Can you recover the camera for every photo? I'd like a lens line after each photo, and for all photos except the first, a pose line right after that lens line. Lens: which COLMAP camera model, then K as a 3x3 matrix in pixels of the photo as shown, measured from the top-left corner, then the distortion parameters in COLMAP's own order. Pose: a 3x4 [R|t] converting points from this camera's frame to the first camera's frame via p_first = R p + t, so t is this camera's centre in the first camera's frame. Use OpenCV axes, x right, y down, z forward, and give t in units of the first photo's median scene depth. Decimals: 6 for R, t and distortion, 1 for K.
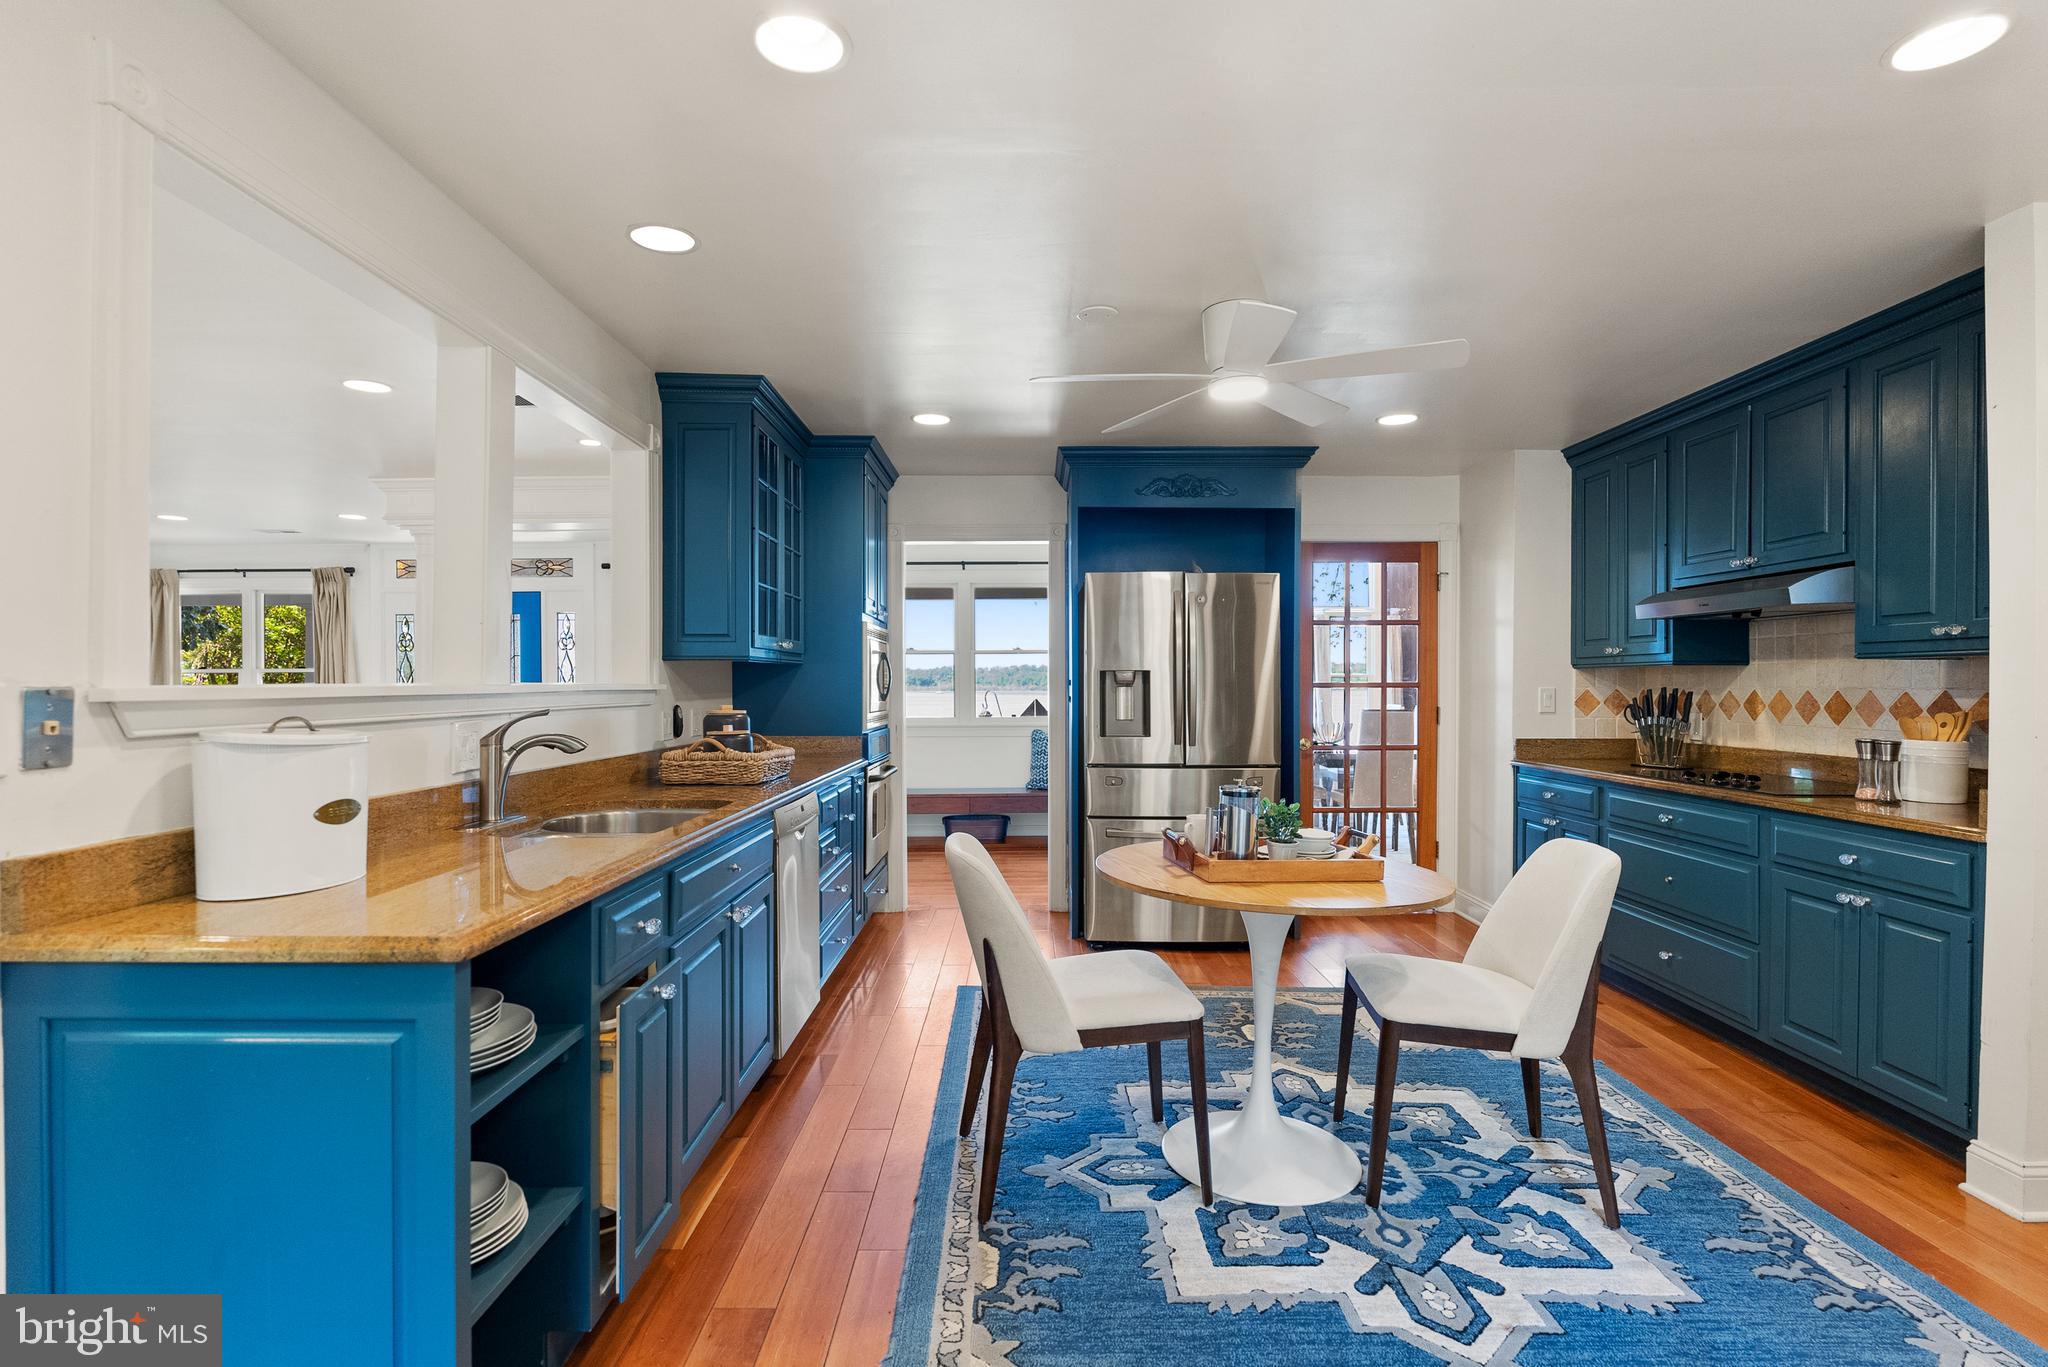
lens RADIAL K [[990.0, 0, 1020.5], [0, 990.0, 700.9], [0, 0, 1]] dist [-0.004177, -0.000271]
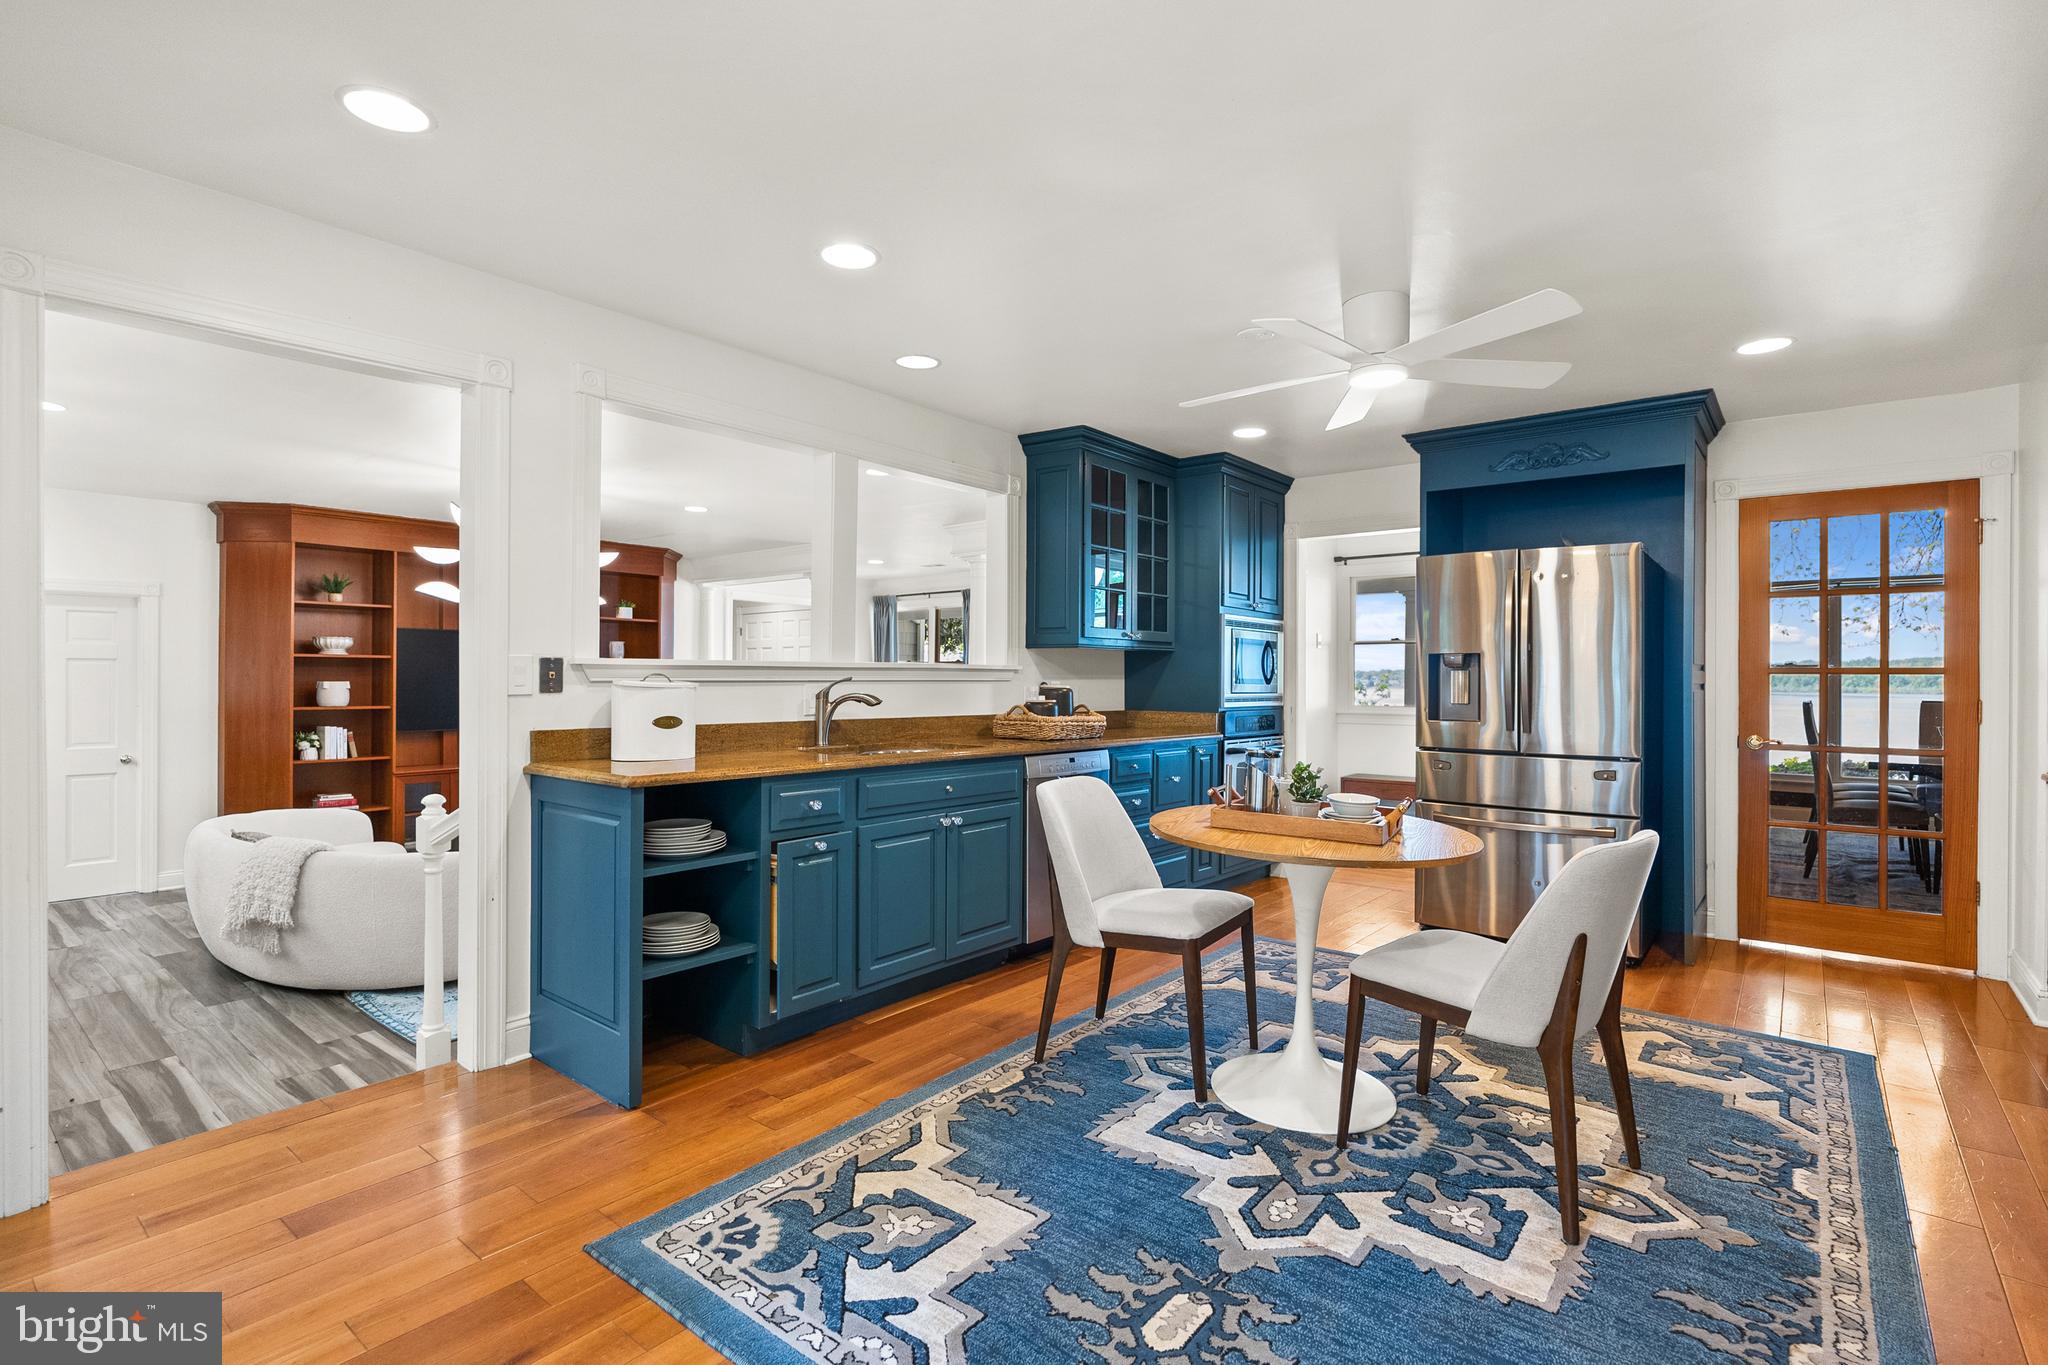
lens RADIAL K [[959.5, 0, 1024.0], [0, 959.5, 682.5], [0, 0, 1]] dist [-0.004993, 0.000407]
pose [[0.777213, 0.007772, -0.629189, 0.728913], [-0.016889, 0.999821, -0.008512, 0.026150], [0.629010, 0.017241, 0.777206, -0.021445]]
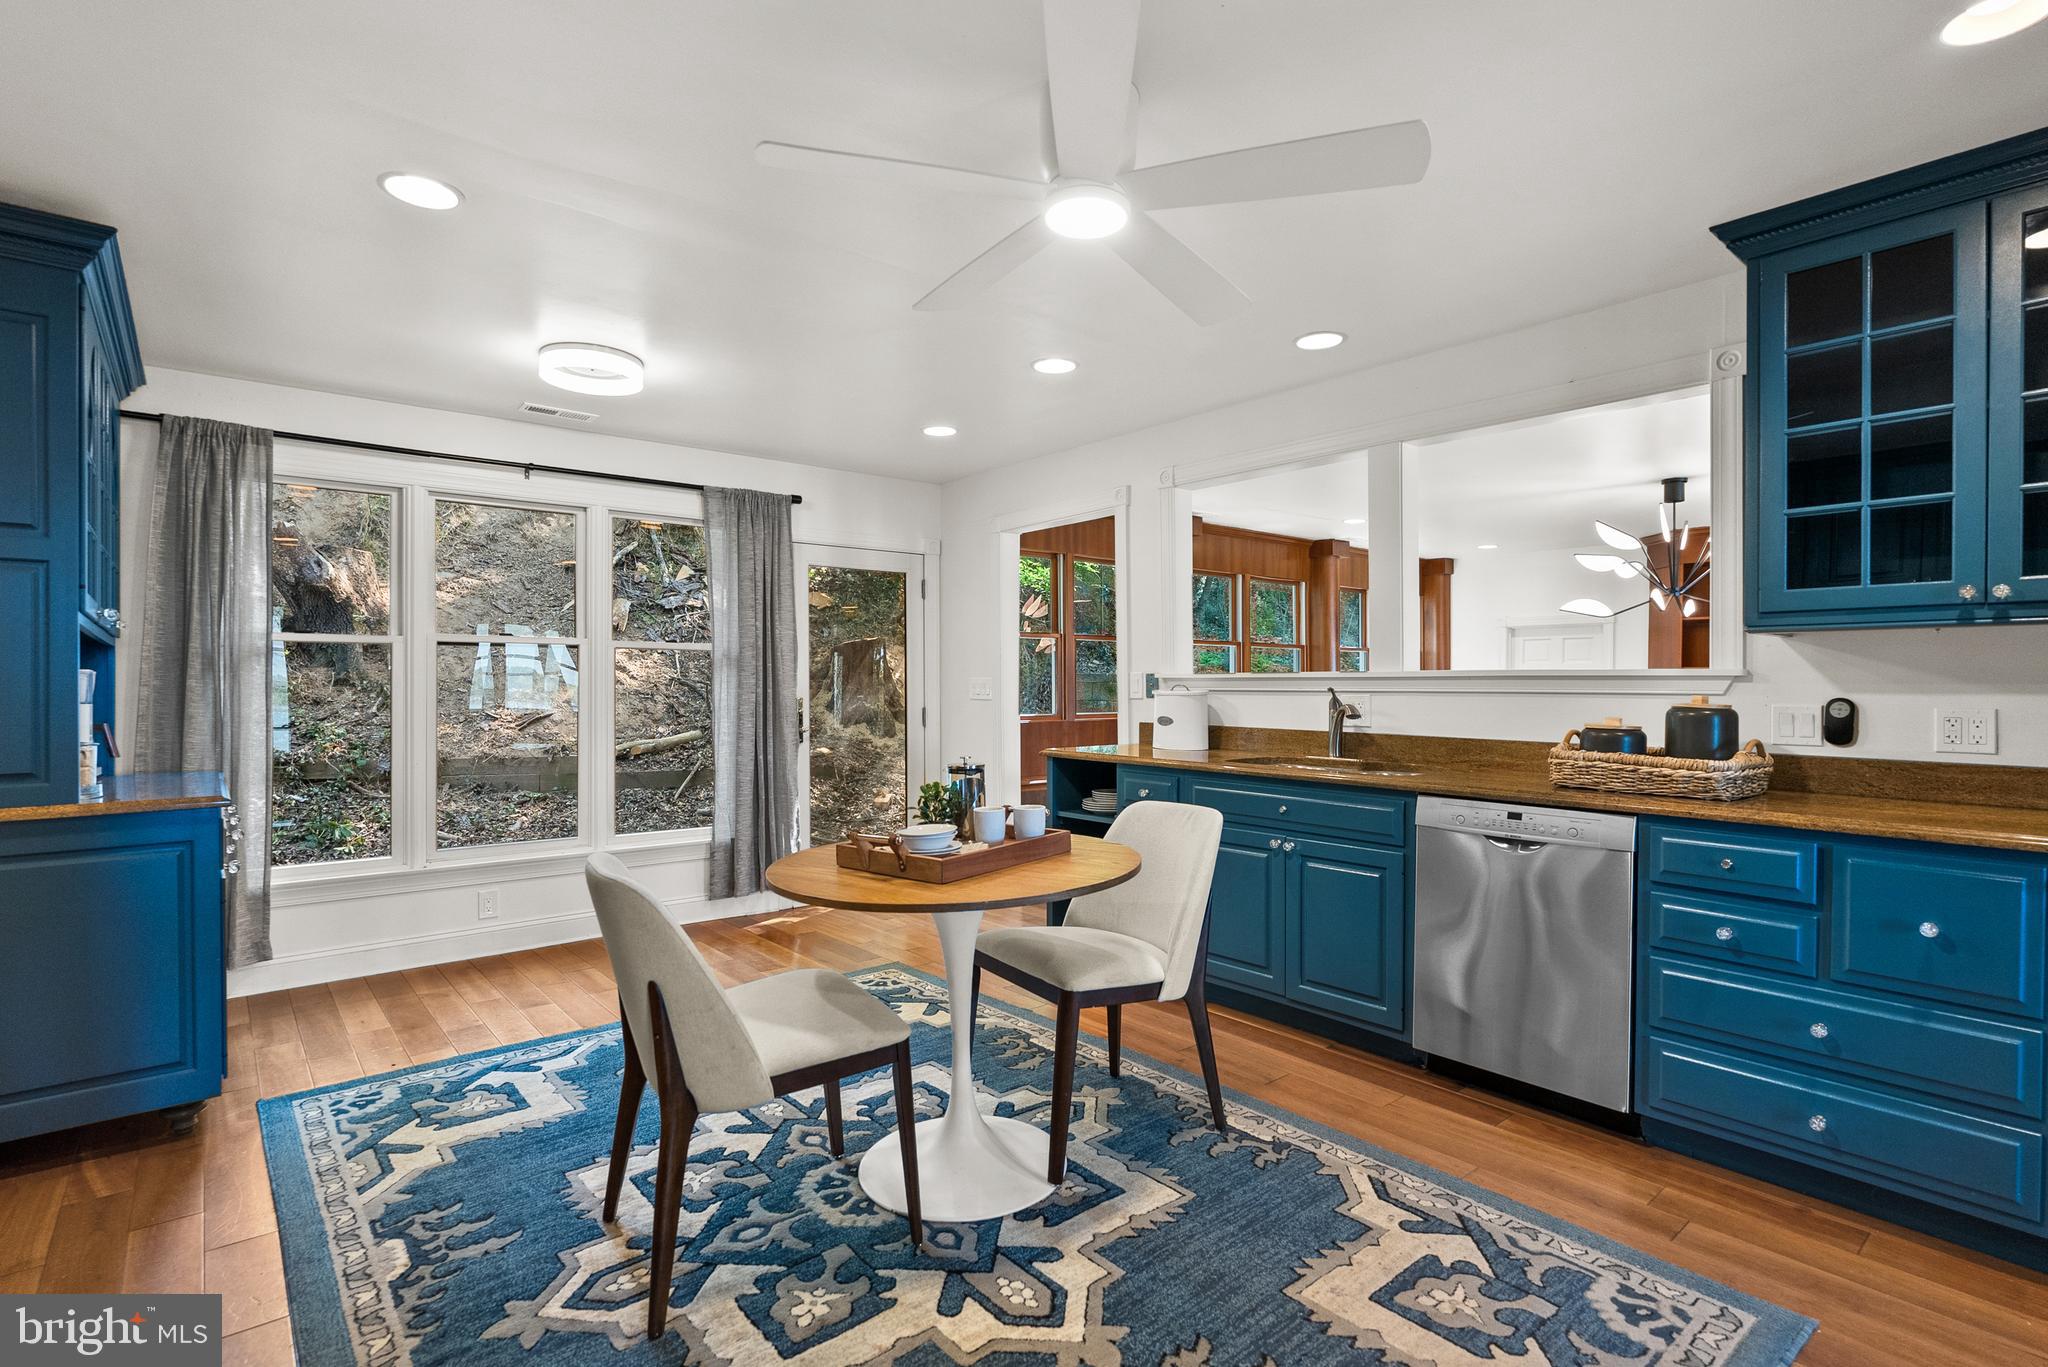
lens RADIAL K [[980.2, 0, 1041.5], [0, 980.2, 686.1], [0, 0, 1]] dist [-0.000027, 0.000000]
pose [[-0.755864, 0.000640, -0.654728, 0.873024], [-0.013520, 0.999771, 0.016586, -0.013231], [0.654589, 0.021388, -0.755683, 1.913703]]
